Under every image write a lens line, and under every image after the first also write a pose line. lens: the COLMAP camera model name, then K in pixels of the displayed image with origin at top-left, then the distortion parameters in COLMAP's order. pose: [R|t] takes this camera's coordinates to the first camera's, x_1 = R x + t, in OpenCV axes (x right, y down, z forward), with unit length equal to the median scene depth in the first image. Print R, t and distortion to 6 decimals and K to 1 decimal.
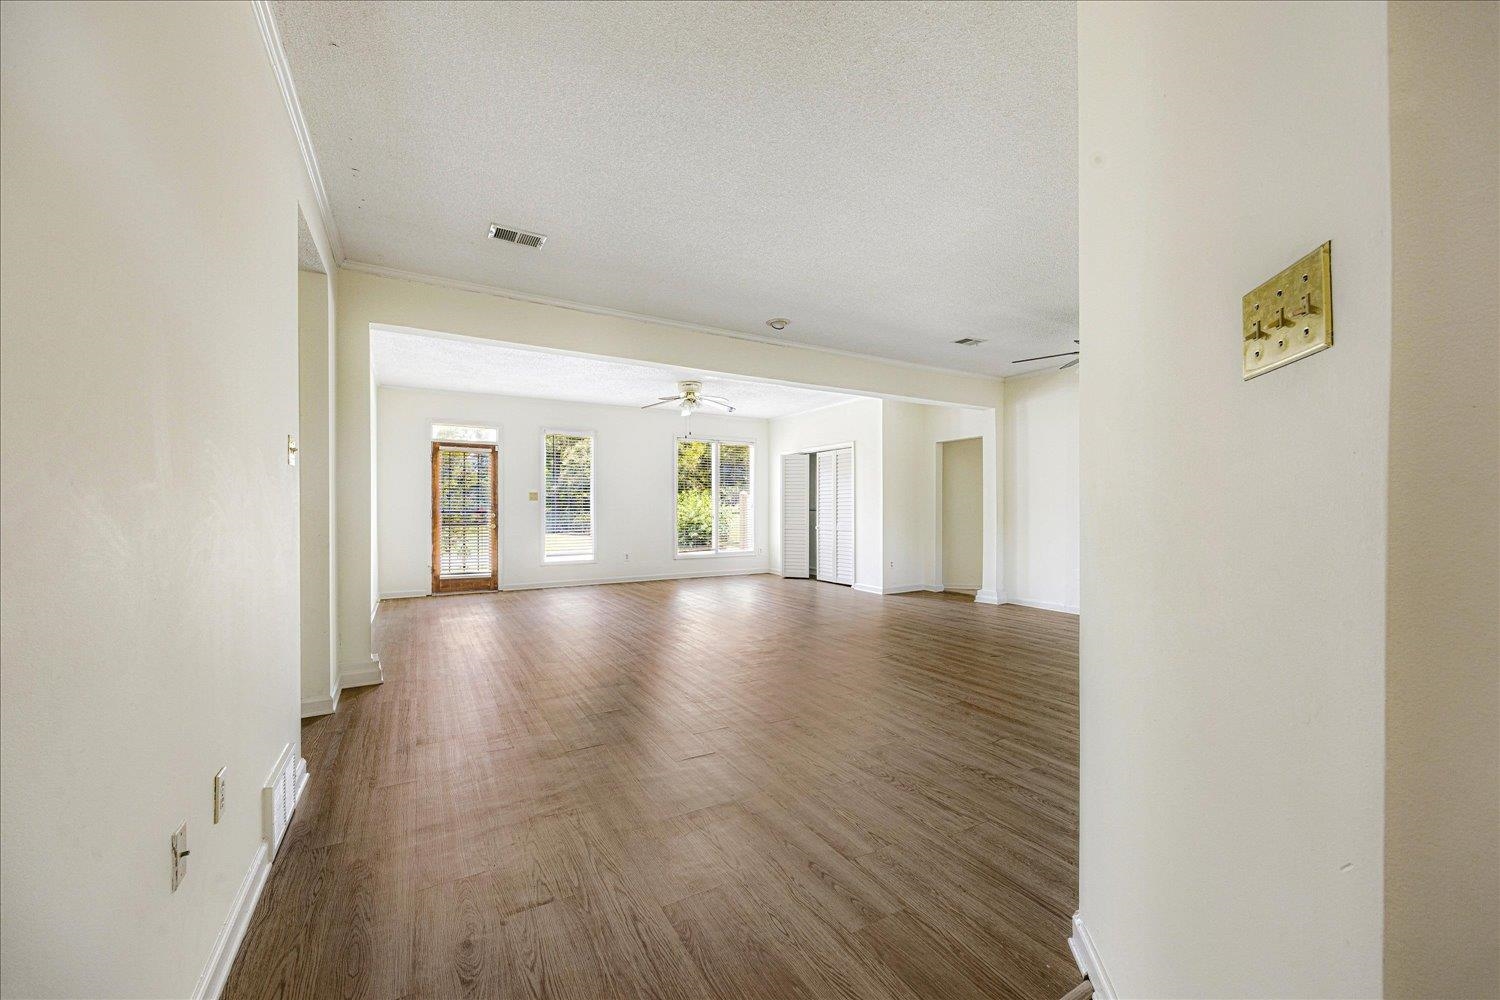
lens RADIAL K [[569.6, 0, 747.7], [0, 569.6, 506.1], [0, 0, 1]] dist [-0.001126, -0.000587]
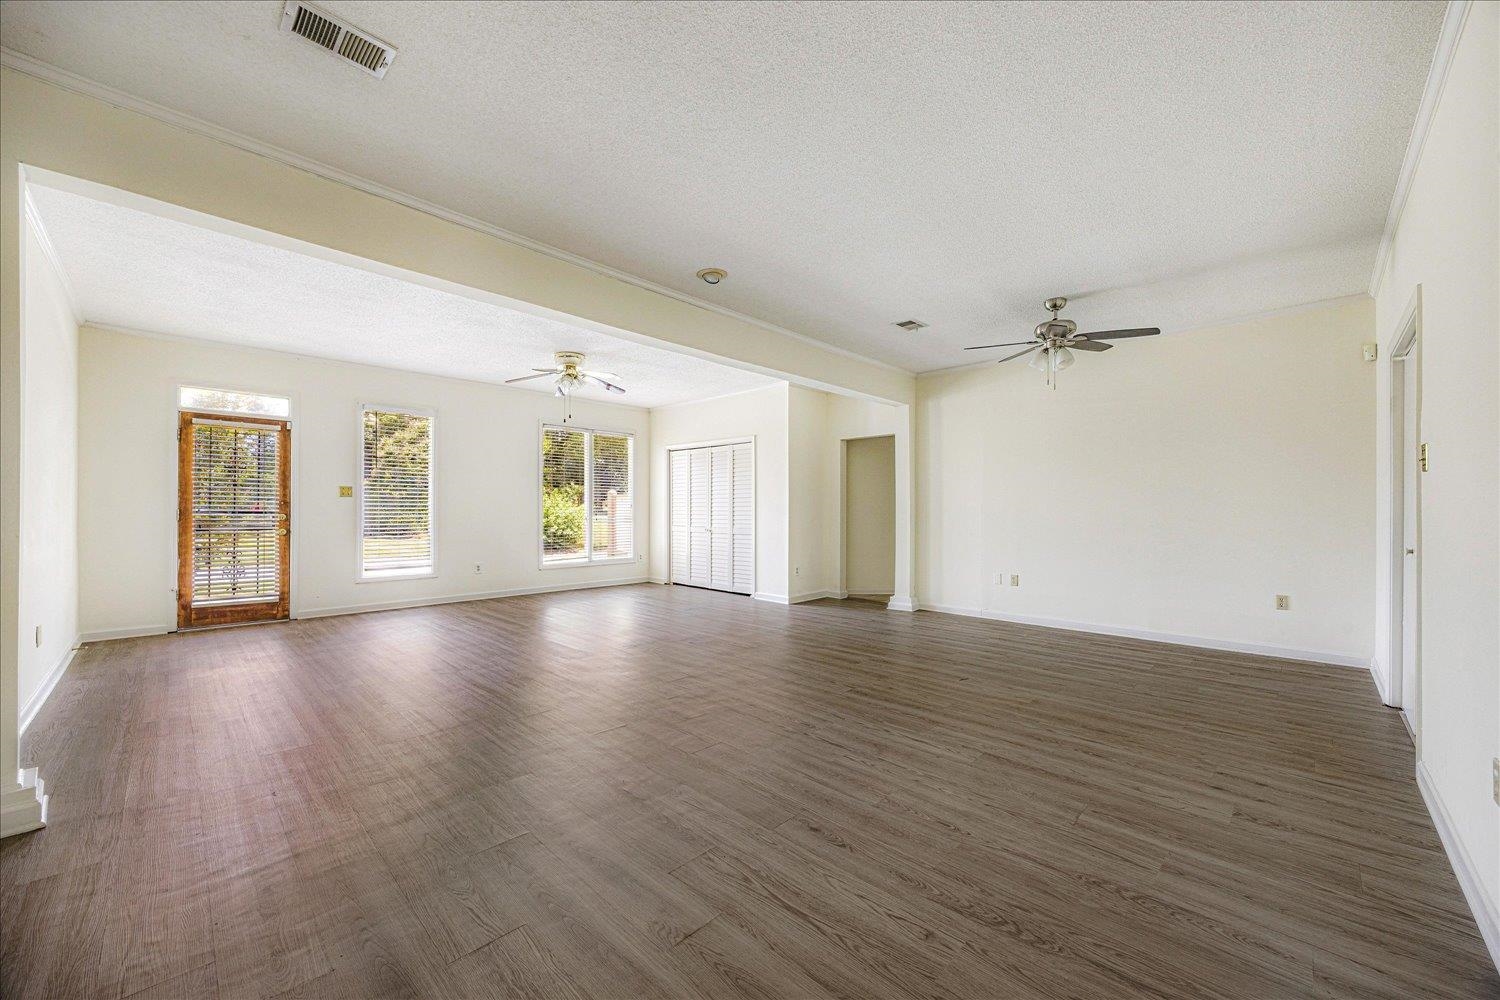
lens RADIAL K [[569.6, 0, 753.7], [0, 569.6, 506.7], [0, 0, 1]] dist [-0.001126, -0.000587]
pose [[0.962780, 0.005527, 0.270231, -0.067429], [-0.005388, 0.999985, -0.001256, 0.000861], [-0.270234, -0.000246, 0.962795, 0.145530]]
